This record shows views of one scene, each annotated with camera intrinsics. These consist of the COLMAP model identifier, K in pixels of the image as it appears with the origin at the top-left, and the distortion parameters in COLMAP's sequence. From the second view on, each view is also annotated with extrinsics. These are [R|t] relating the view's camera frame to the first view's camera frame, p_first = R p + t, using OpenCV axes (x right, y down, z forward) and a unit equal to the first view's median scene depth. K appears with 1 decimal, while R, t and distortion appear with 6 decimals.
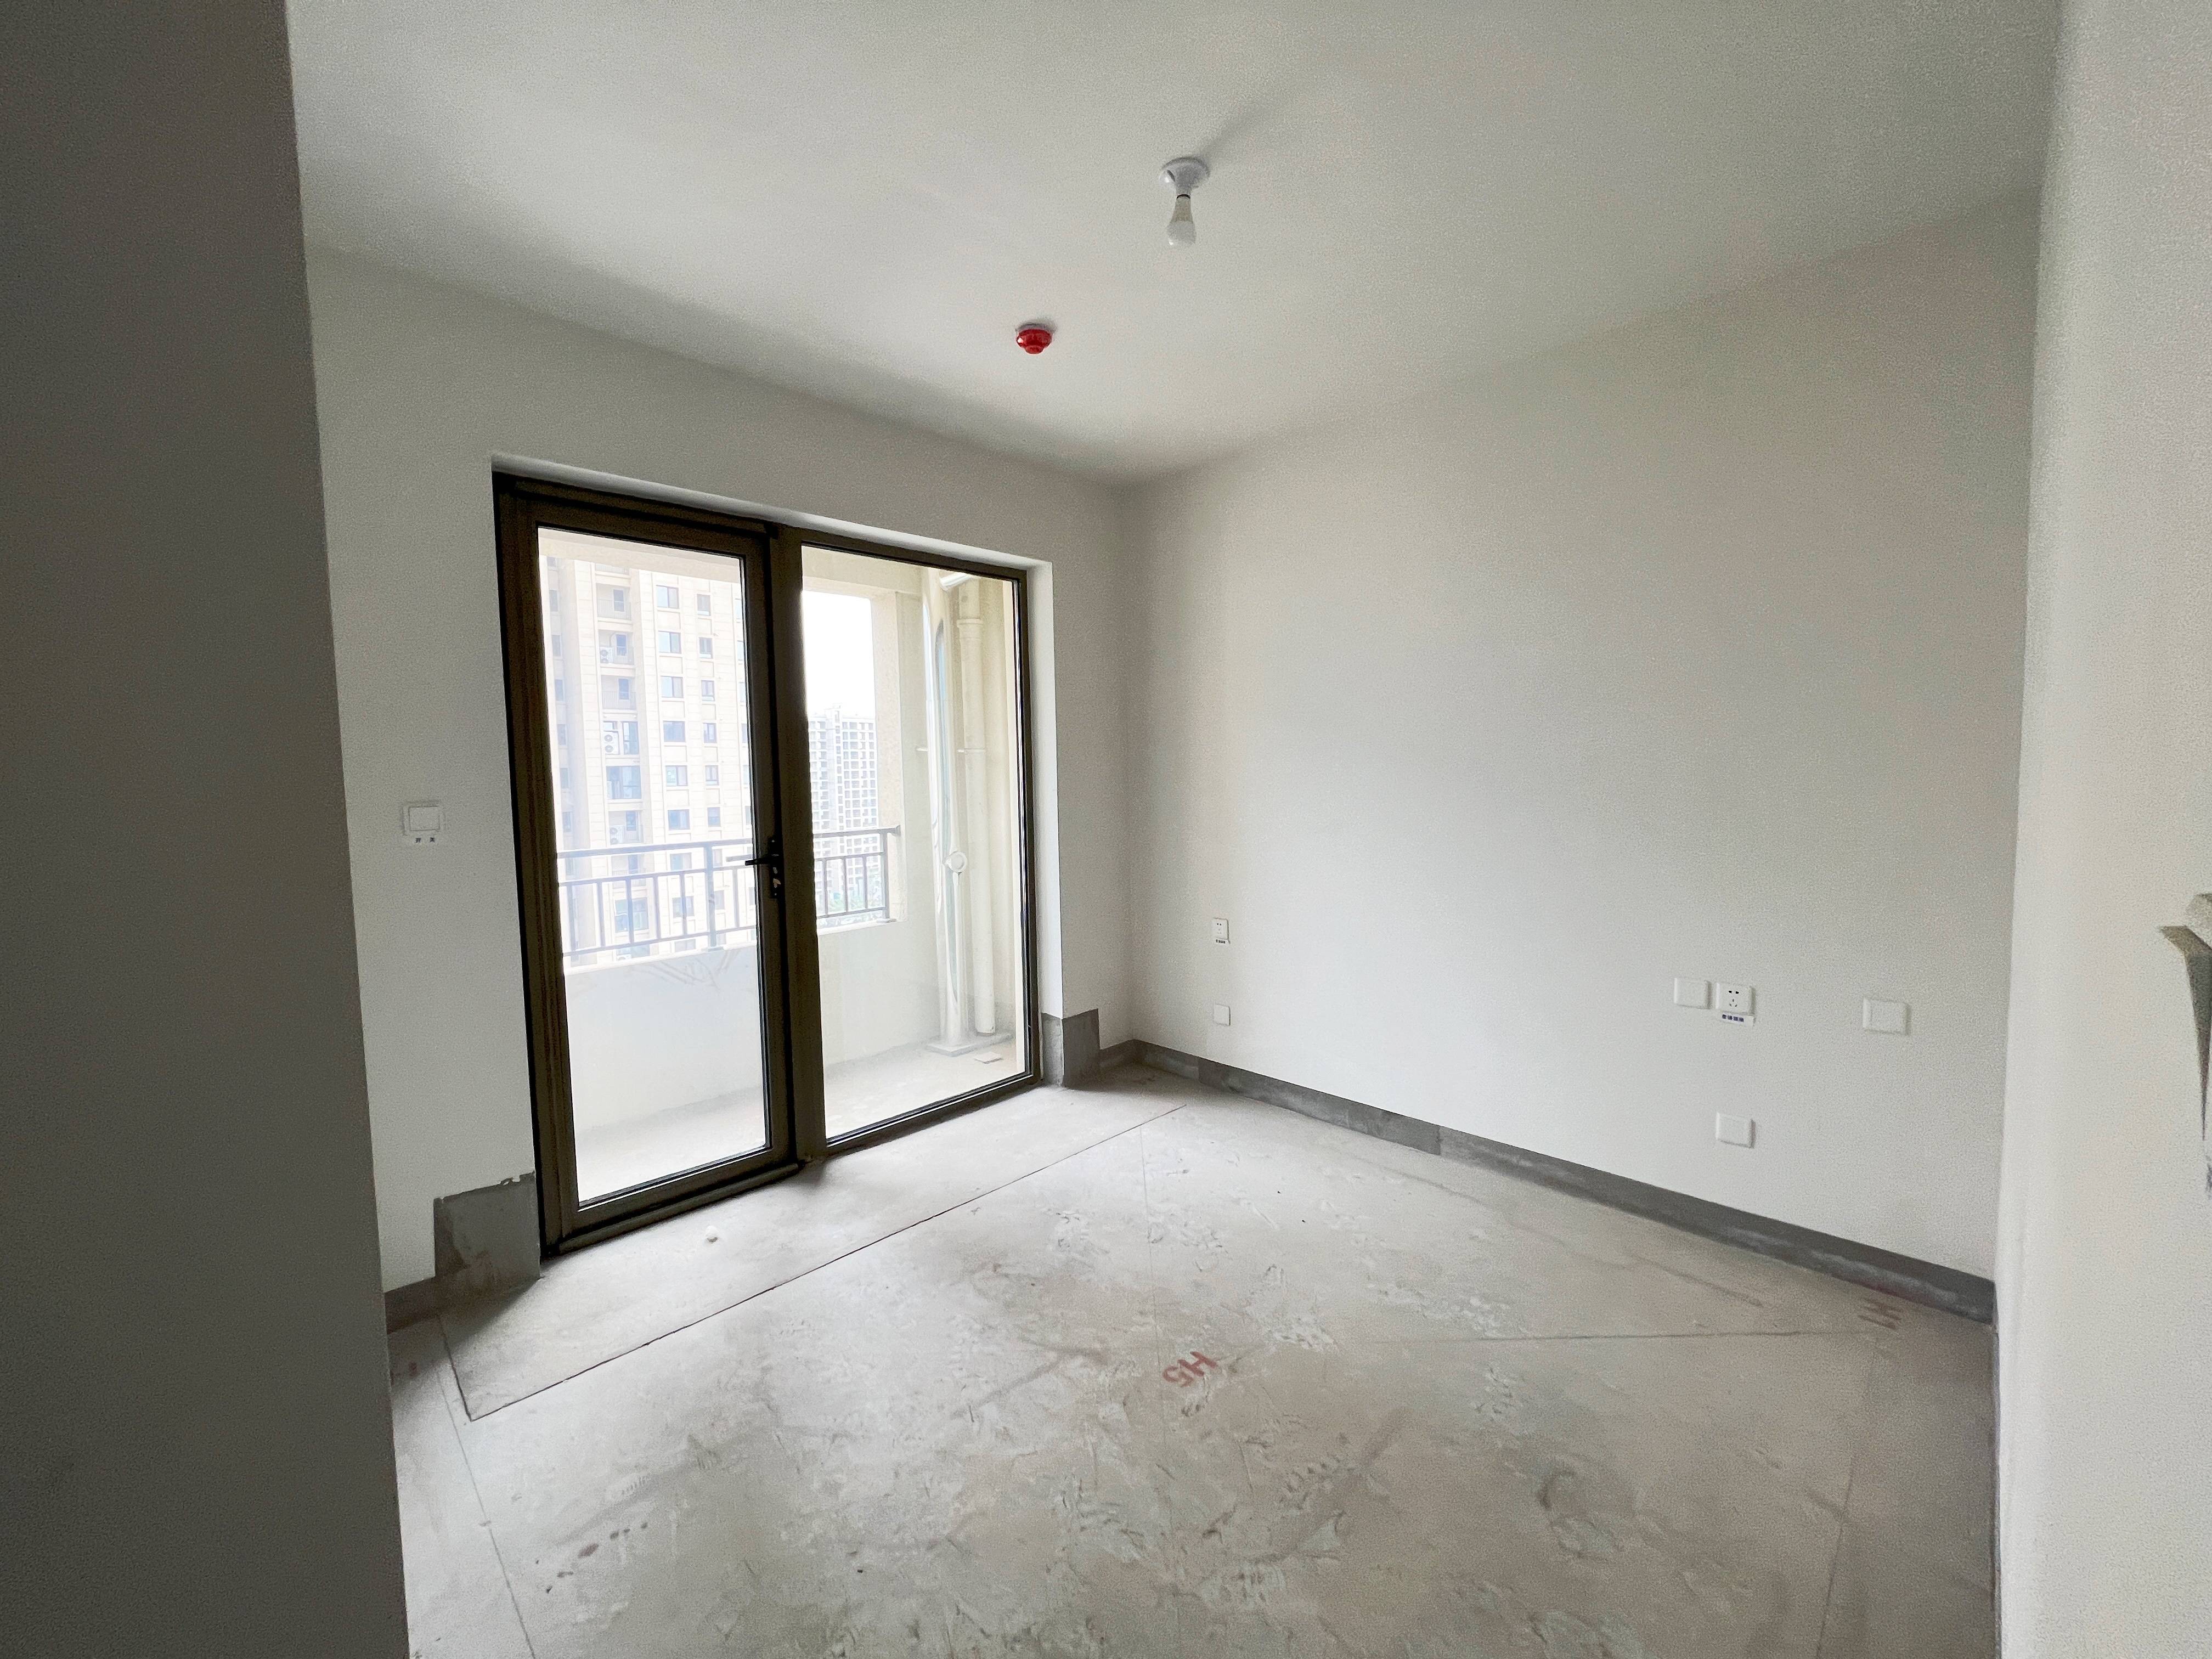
lens RADIAL K [[907.4, 0, 1112.3], [0, 907.4, 835.5], [0, 0, 1]] dist [-0.011479, 0.001553]
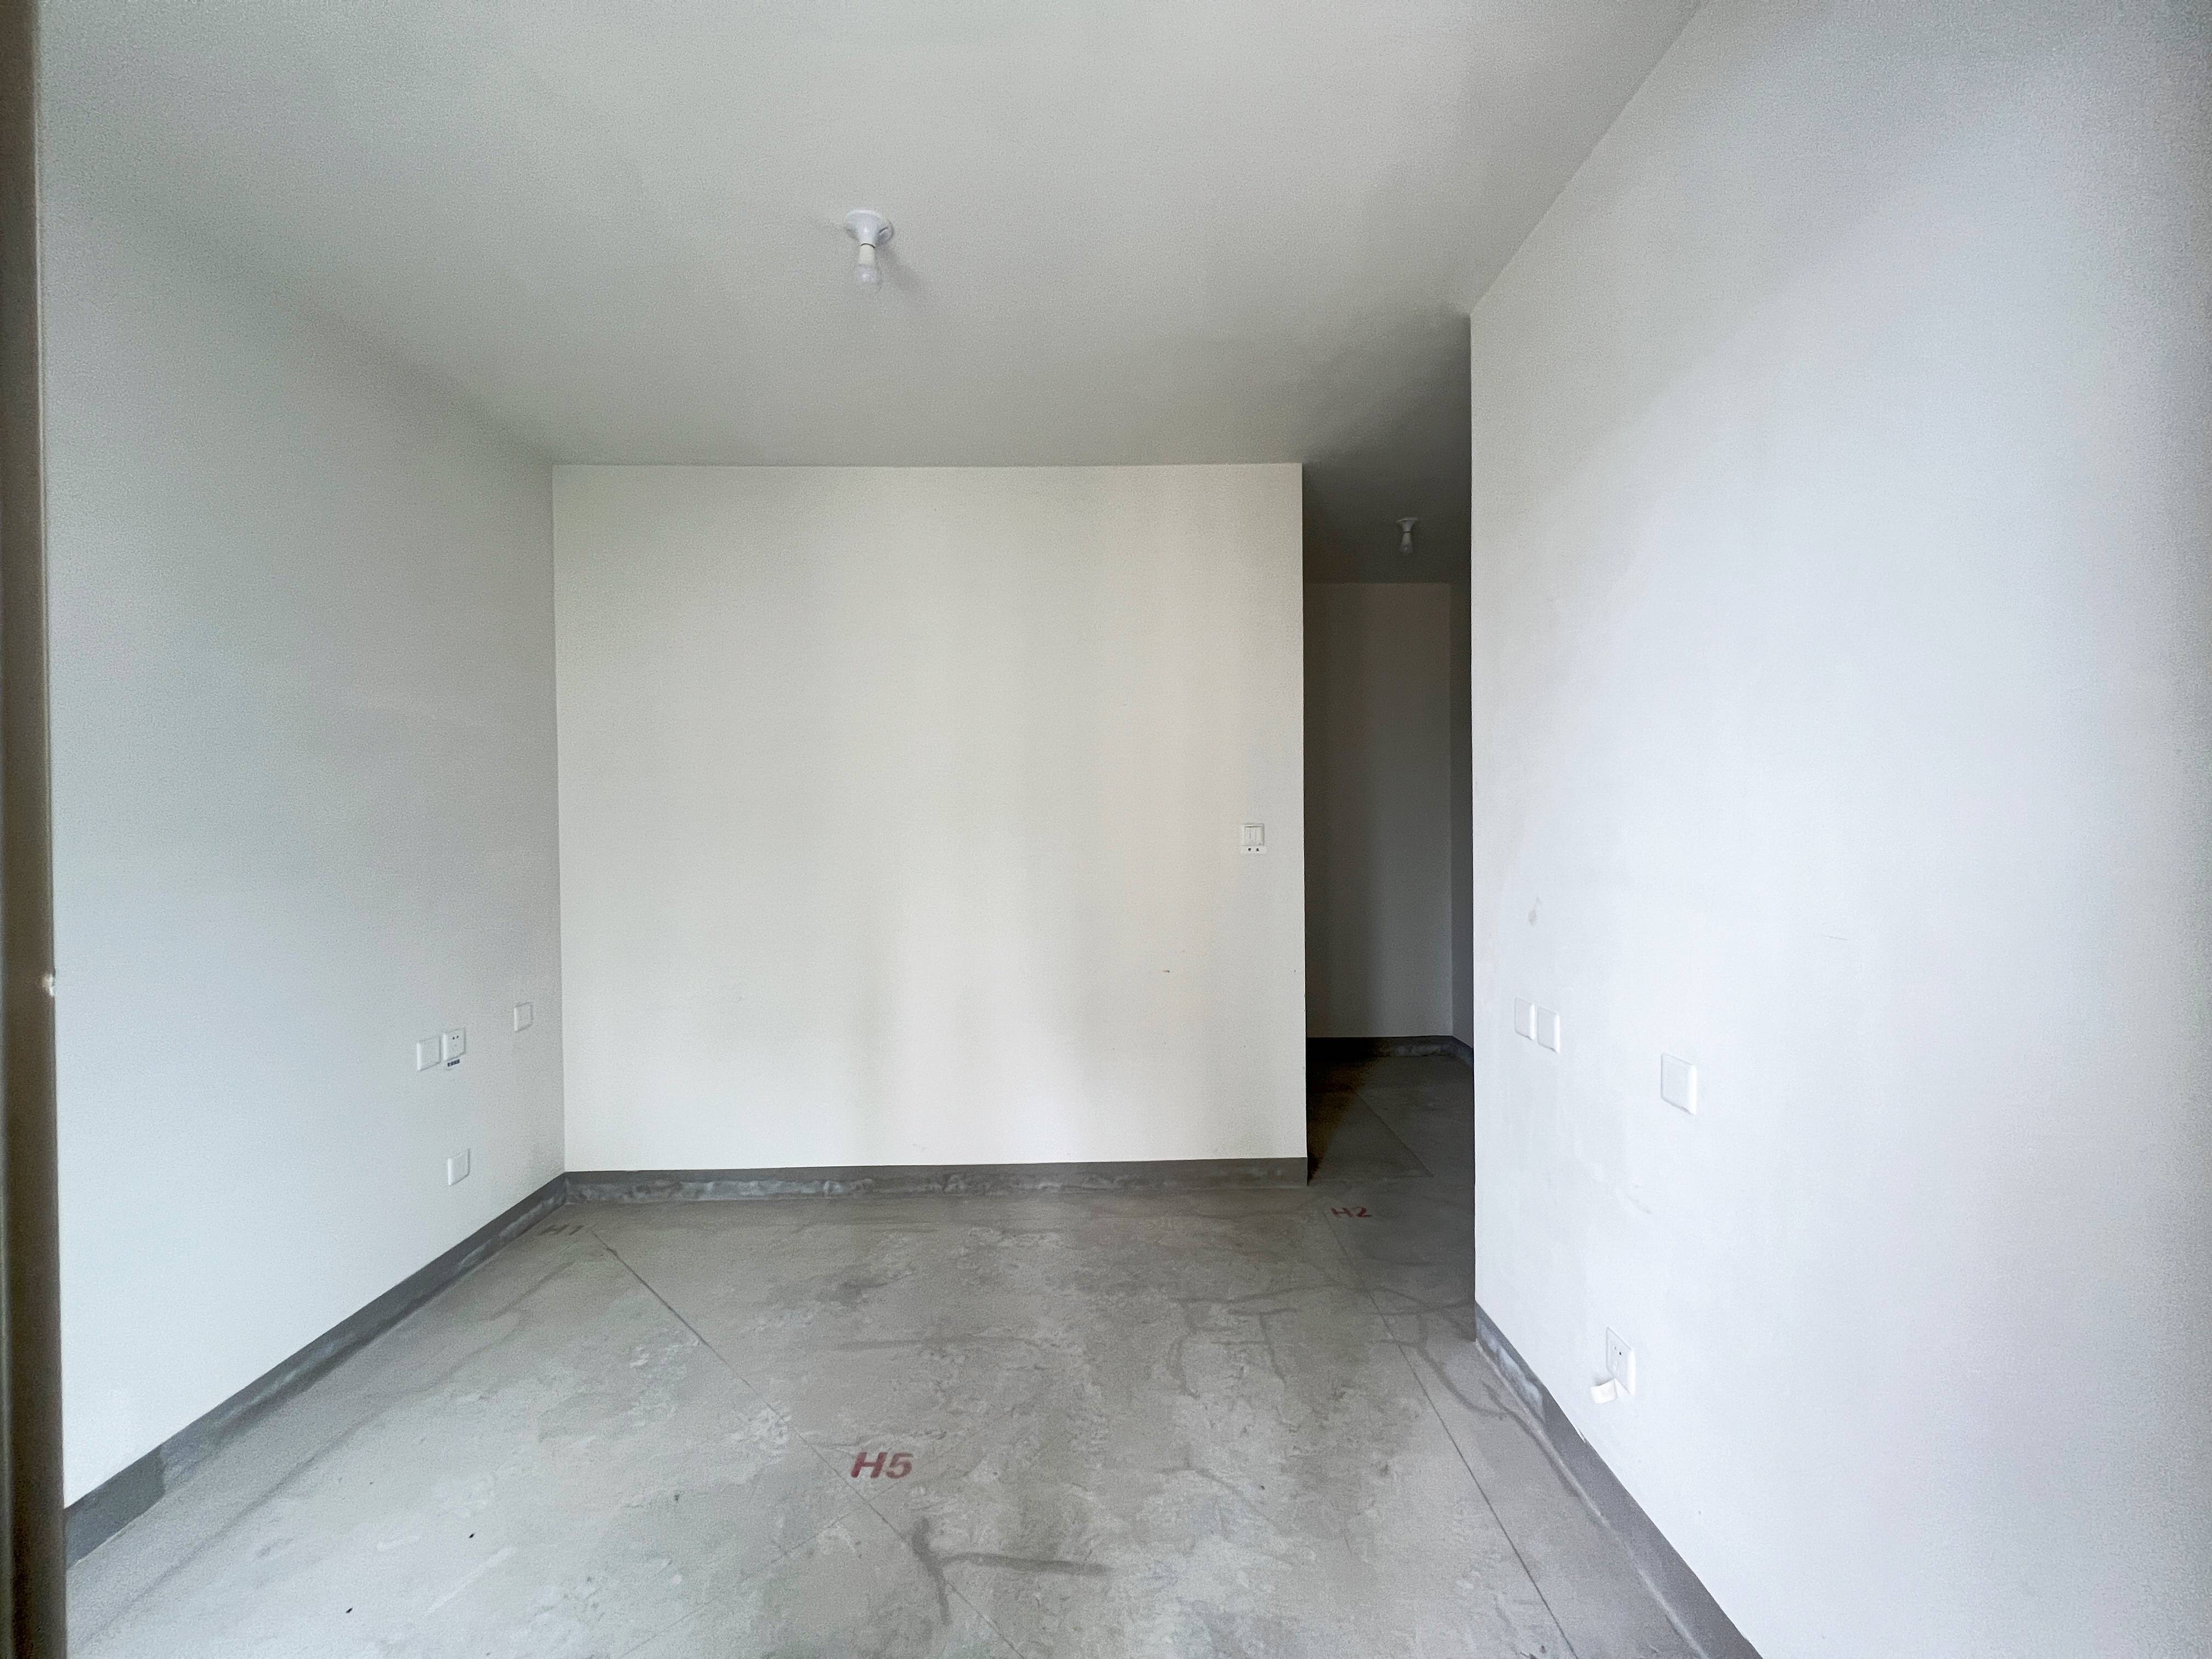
lens RADIAL K [[907.4, 0, 1115.5], [0, 907.4, 819.9], [0, 0, 1]] dist [-0.011479, 0.001553]
pose [[-0.739830, 0.026046, 0.672289, -0.693685], [0.073394, 0.996411, 0.042164, -0.079840], [-0.668779, 0.080536, -0.739087, 1.406886]]
